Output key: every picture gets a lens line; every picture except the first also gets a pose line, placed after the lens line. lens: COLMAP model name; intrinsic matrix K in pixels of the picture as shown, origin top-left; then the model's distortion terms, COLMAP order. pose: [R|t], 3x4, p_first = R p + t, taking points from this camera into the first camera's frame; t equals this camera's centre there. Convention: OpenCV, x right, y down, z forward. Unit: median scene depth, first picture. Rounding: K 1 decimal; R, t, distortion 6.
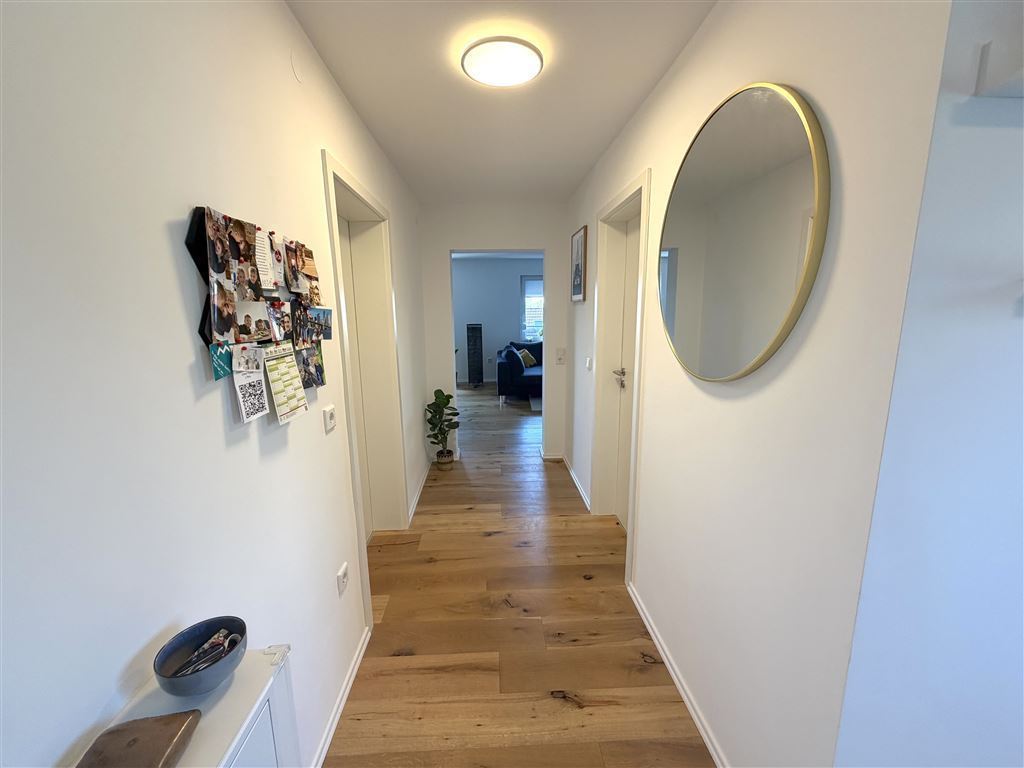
lens RADIAL K [[407.1, 0, 509.6], [0, 407.1, 384.4], [0, 0, 1]] dist [0.001779, 0.000686]
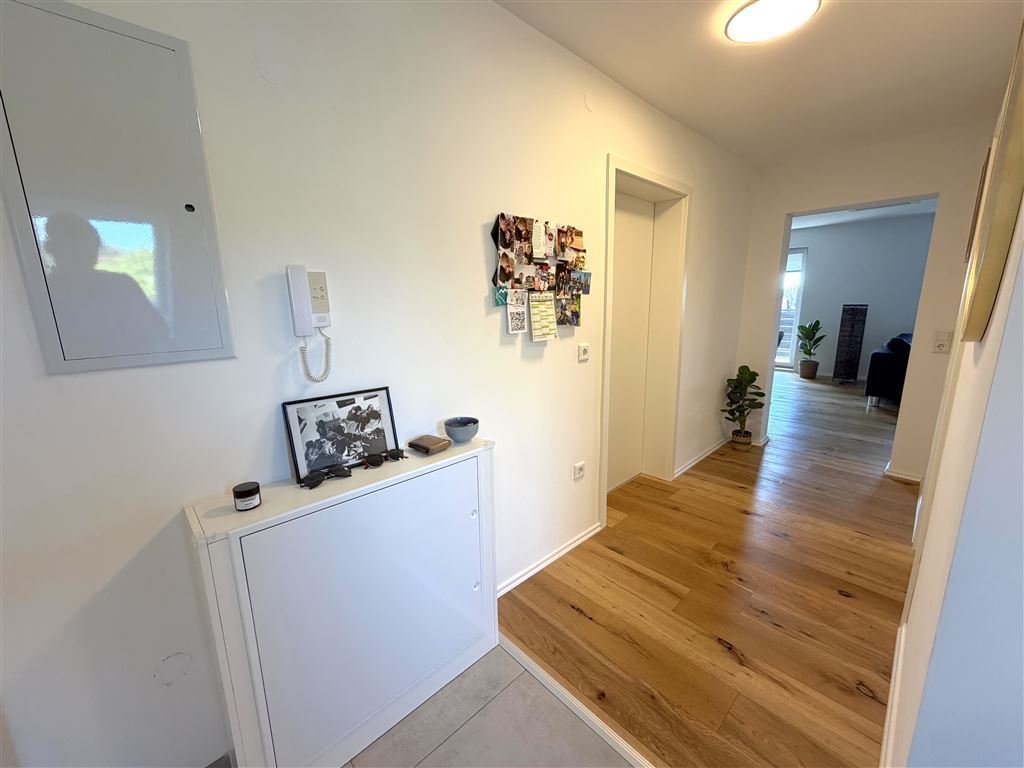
lens RADIAL K [[407.1, 0, 510.0], [0, 407.1, 384.3], [0, 0, 1]] dist [0.001779, 0.000686]
pose [[0.652604, 0.152045, -0.742288, 0.406027], [-0.127217, 0.987740, 0.090475, 0.087953], [0.746943, 0.035387, 0.663945, -0.101317]]
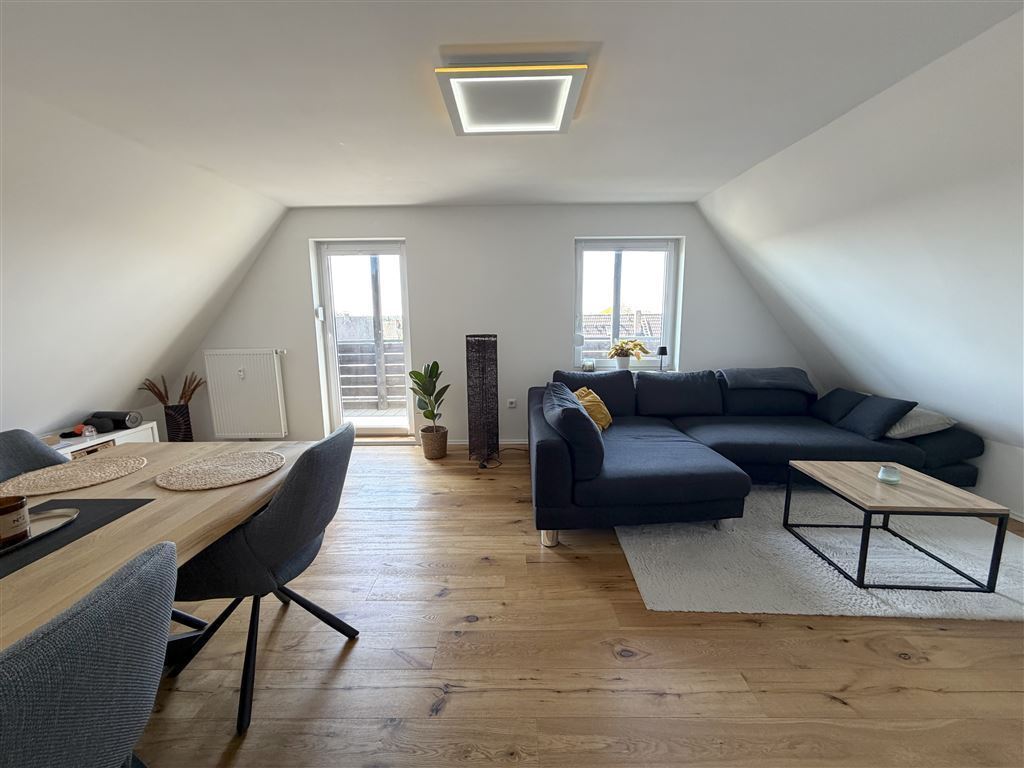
lens RADIAL K [[407.1, 0, 508.4], [0, 407.1, 384.5], [0, 0, 1]] dist [0.001779, 0.000686]
pose [[0.998746, 0.013347, -0.048257, -0.142811], [-0.013933, 0.999833, -0.011835, -0.389608], [0.048091, 0.012493, 0.998765, 2.417392]]
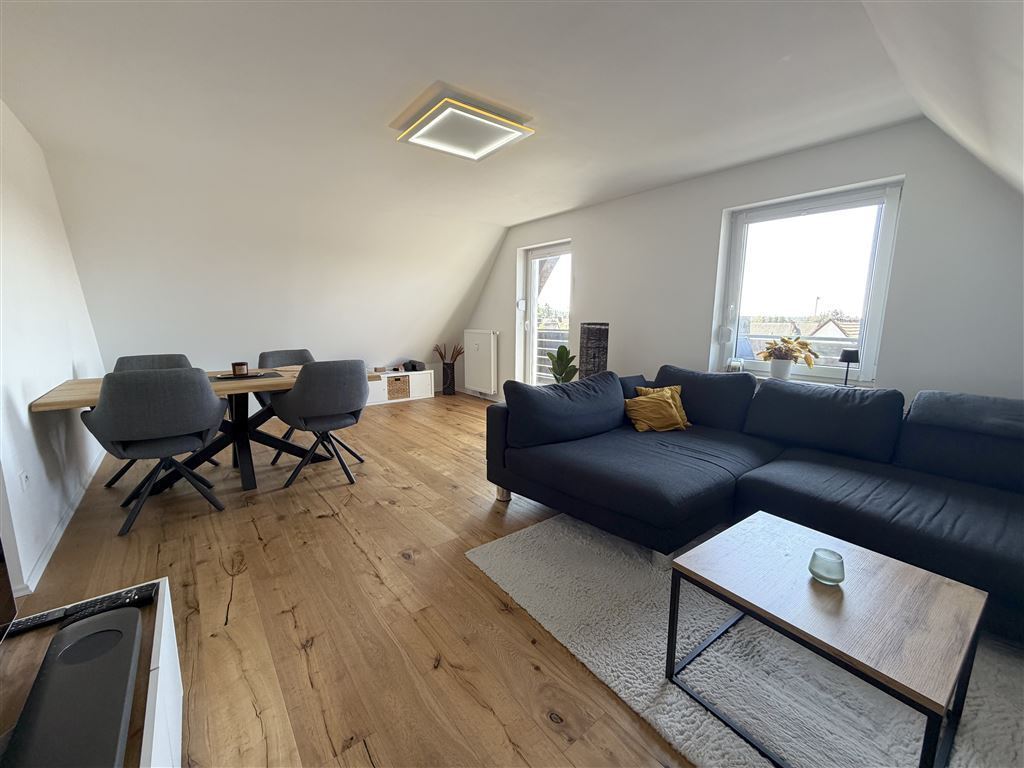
lens RADIAL K [[407.1, 0, 504.7], [0, 407.1, 381.7], [0, 0, 1]] dist [0.001779, 0.000686]
pose [[0.591172, 0.143995, -0.793587, 1.239758], [-0.158636, 0.985473, 0.060639, -0.414156], [0.790791, 0.090044, 0.605427, 2.859291]]
